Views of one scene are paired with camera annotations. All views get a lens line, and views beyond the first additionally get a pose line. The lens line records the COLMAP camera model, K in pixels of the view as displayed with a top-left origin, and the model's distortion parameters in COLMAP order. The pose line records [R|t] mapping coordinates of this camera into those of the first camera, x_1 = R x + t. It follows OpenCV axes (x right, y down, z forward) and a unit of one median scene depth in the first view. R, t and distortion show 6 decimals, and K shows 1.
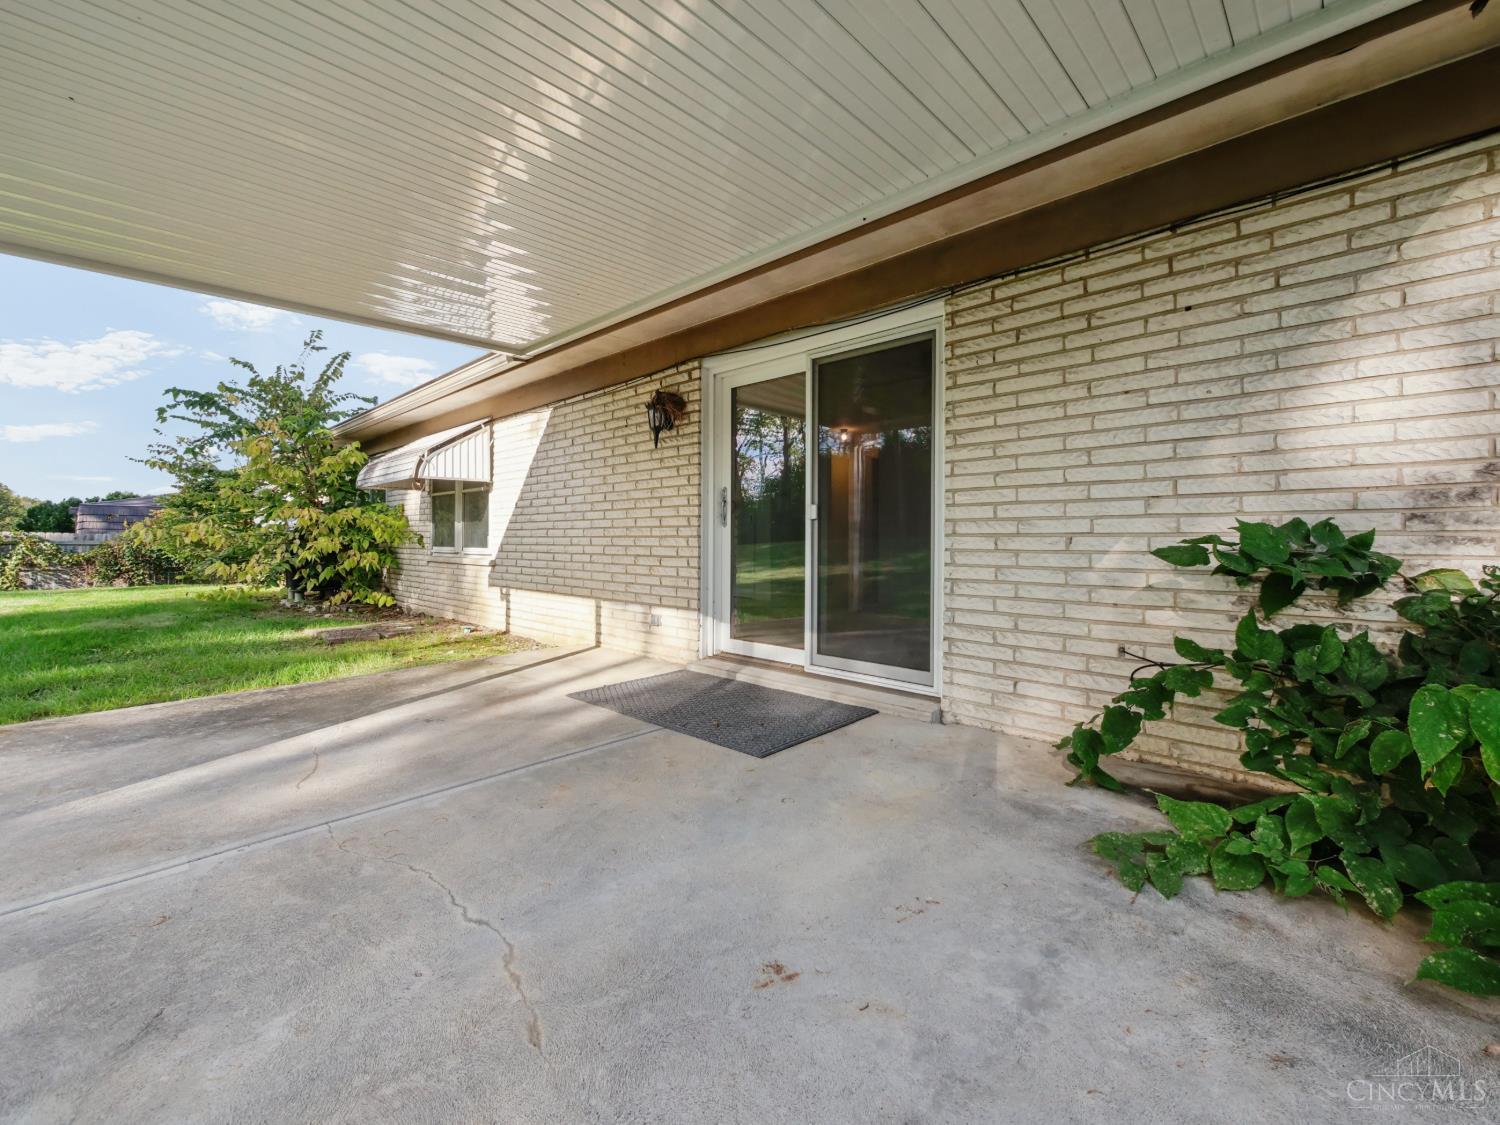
lens RADIAL K [[639.2, 0, 750.5], [0, 639.2, 540.9], [0, 0, 1]] dist [-0.002031, -0.000132]
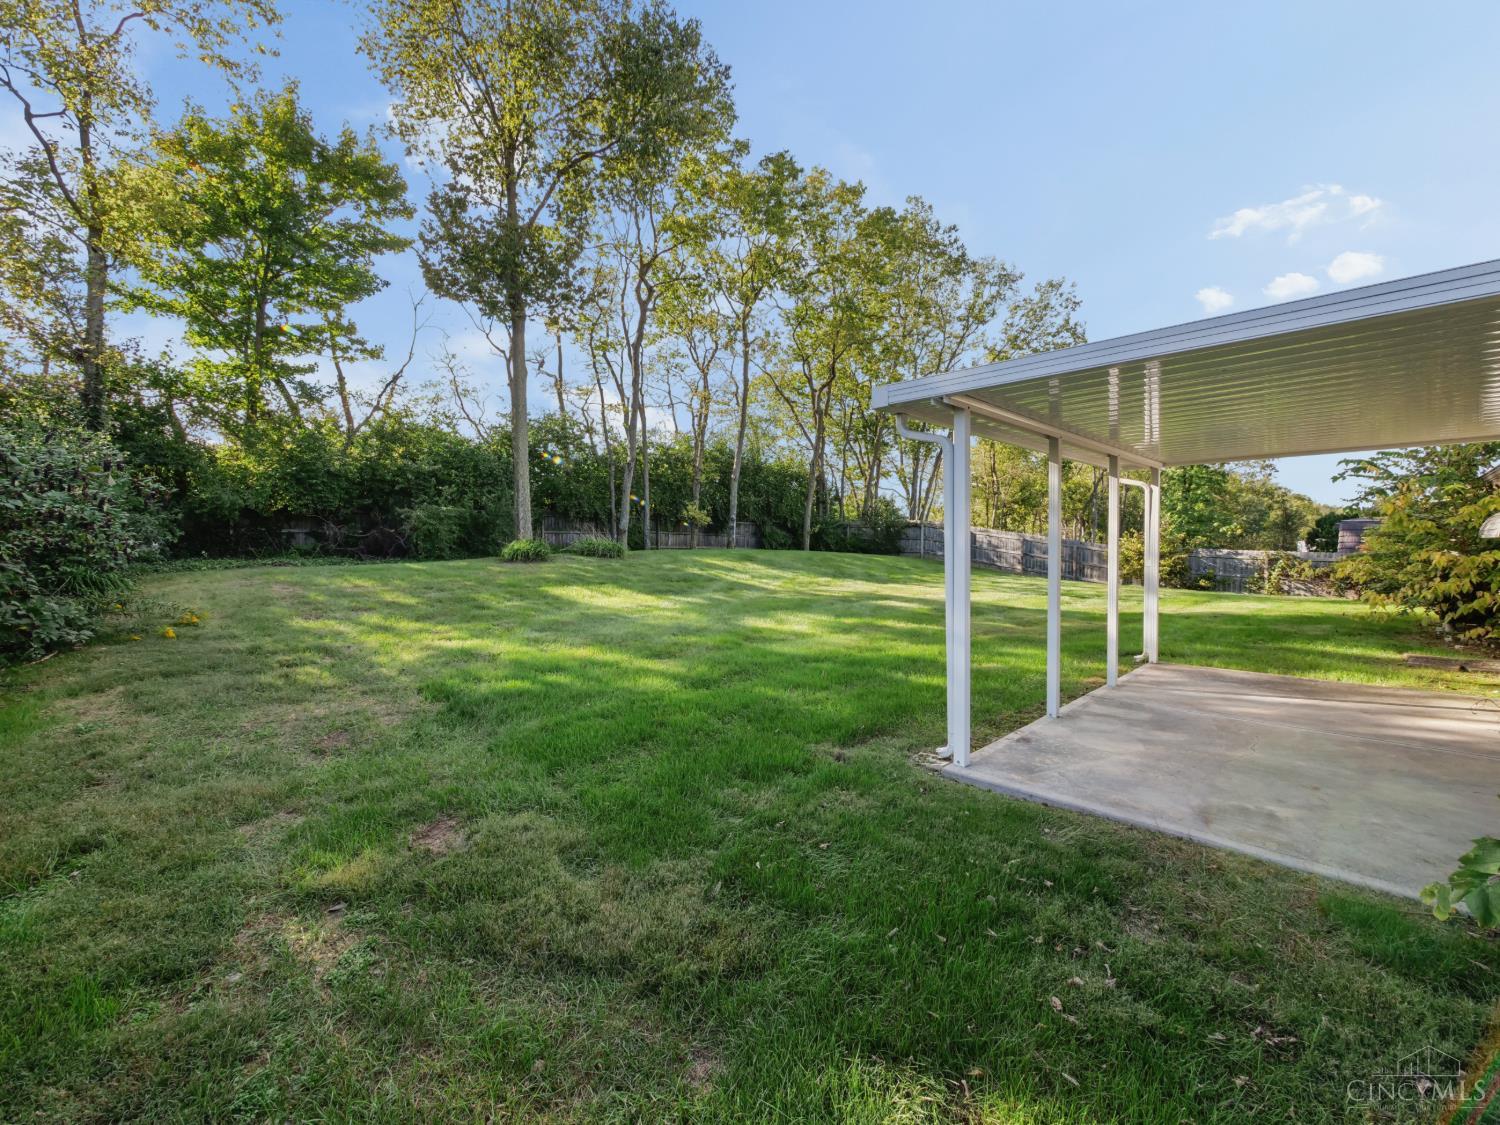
lens RADIAL K [[639.2, 0, 750.5], [0, 639.2, 540.9], [0, 0, 1]] dist [-0.002031, -0.000132]
pose [[-0.009813, -0.002701, -0.999948, 1.446924], [-0.001744, 0.999995, -0.002684, -0.196443], [0.999950, 0.001718, -0.009817, -0.730032]]
